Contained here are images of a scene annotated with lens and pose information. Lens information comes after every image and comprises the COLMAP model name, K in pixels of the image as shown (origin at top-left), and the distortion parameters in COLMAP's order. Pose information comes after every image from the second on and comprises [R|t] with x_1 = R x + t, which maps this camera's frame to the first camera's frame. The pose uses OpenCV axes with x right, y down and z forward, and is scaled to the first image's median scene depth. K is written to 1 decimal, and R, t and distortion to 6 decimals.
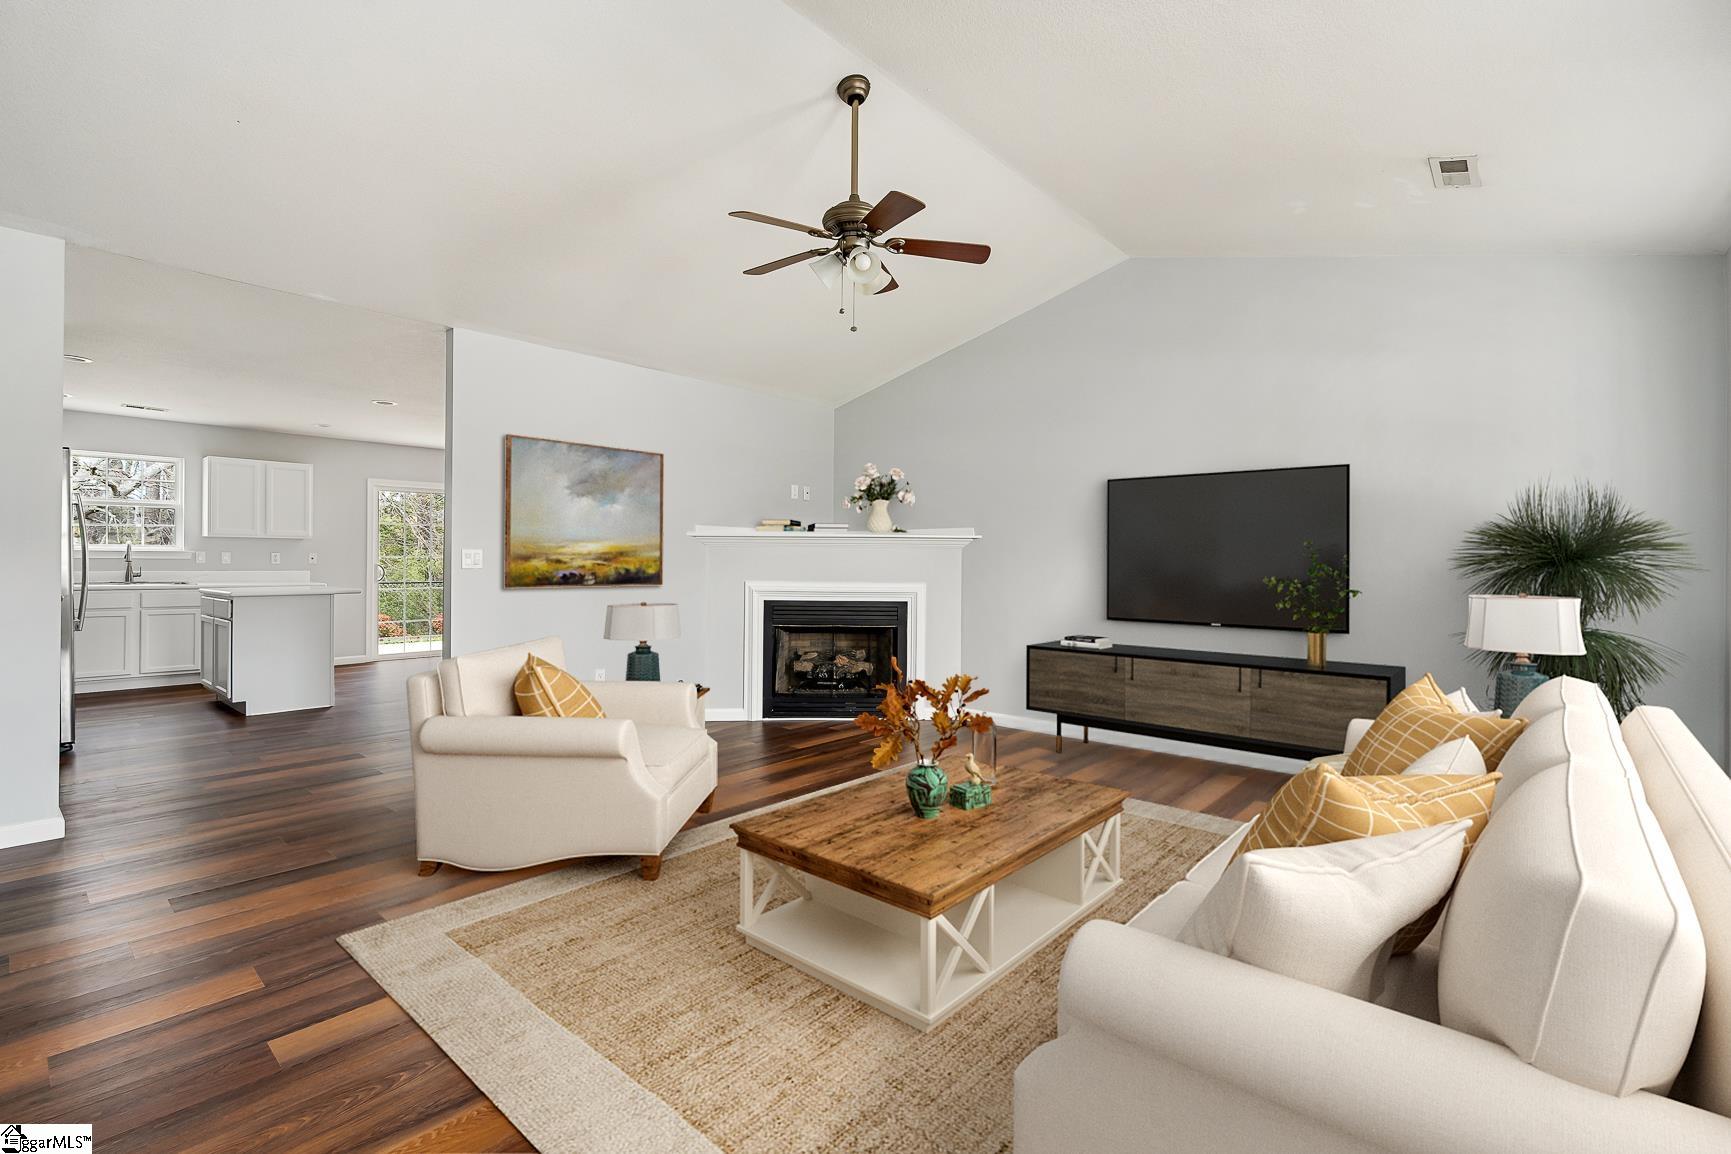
lens RADIAL K [[778.4, 0, 861.6], [0, 778.4, 582.8], [0, 0, 1]] dist [-0.008667, 0.001456]
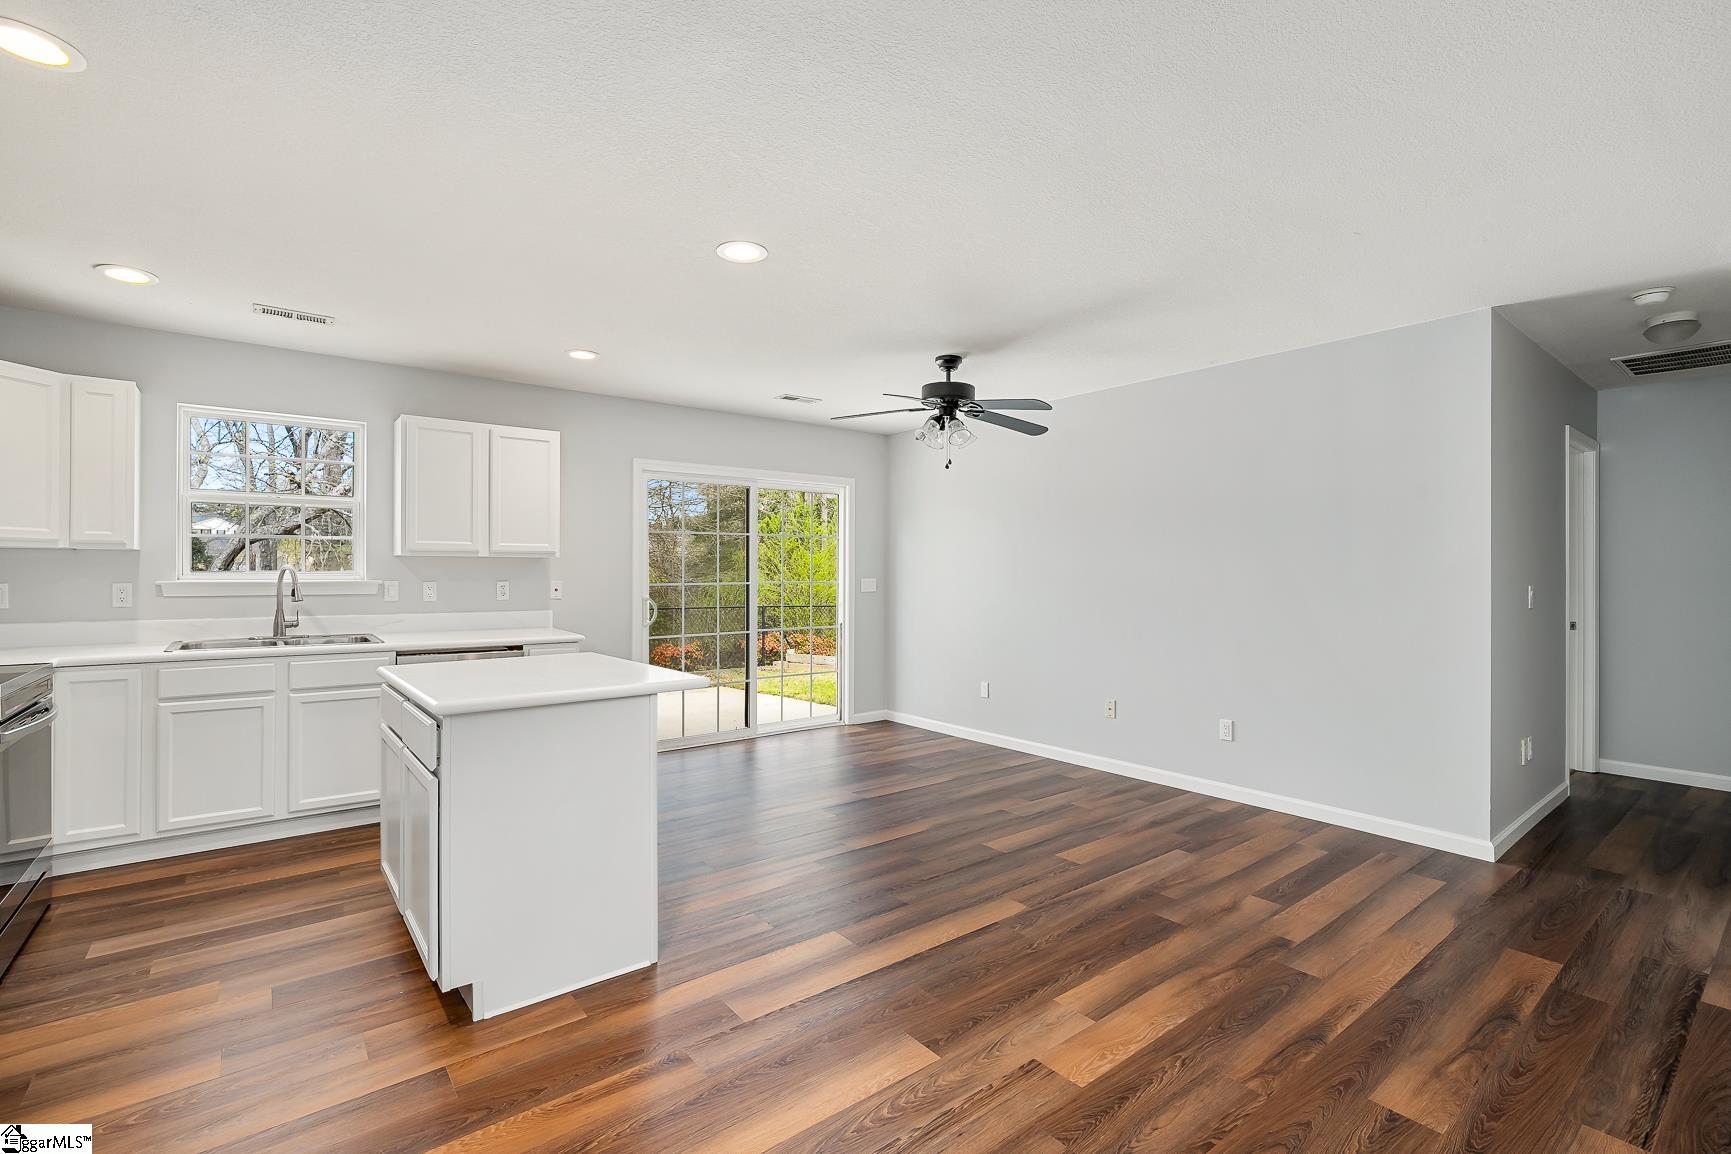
lens RADIAL K [[778.4, 0, 860.6], [0, 778.4, 571.5], [0, 0, 1]] dist [-0.008667, 0.001456]
pose [[0.983041, -0.005766, -0.183294, -0.406487], [0.004194, 0.999951, -0.008964, -0.042232], [0.183337, 0.008043, 0.983017, 0.499126]]
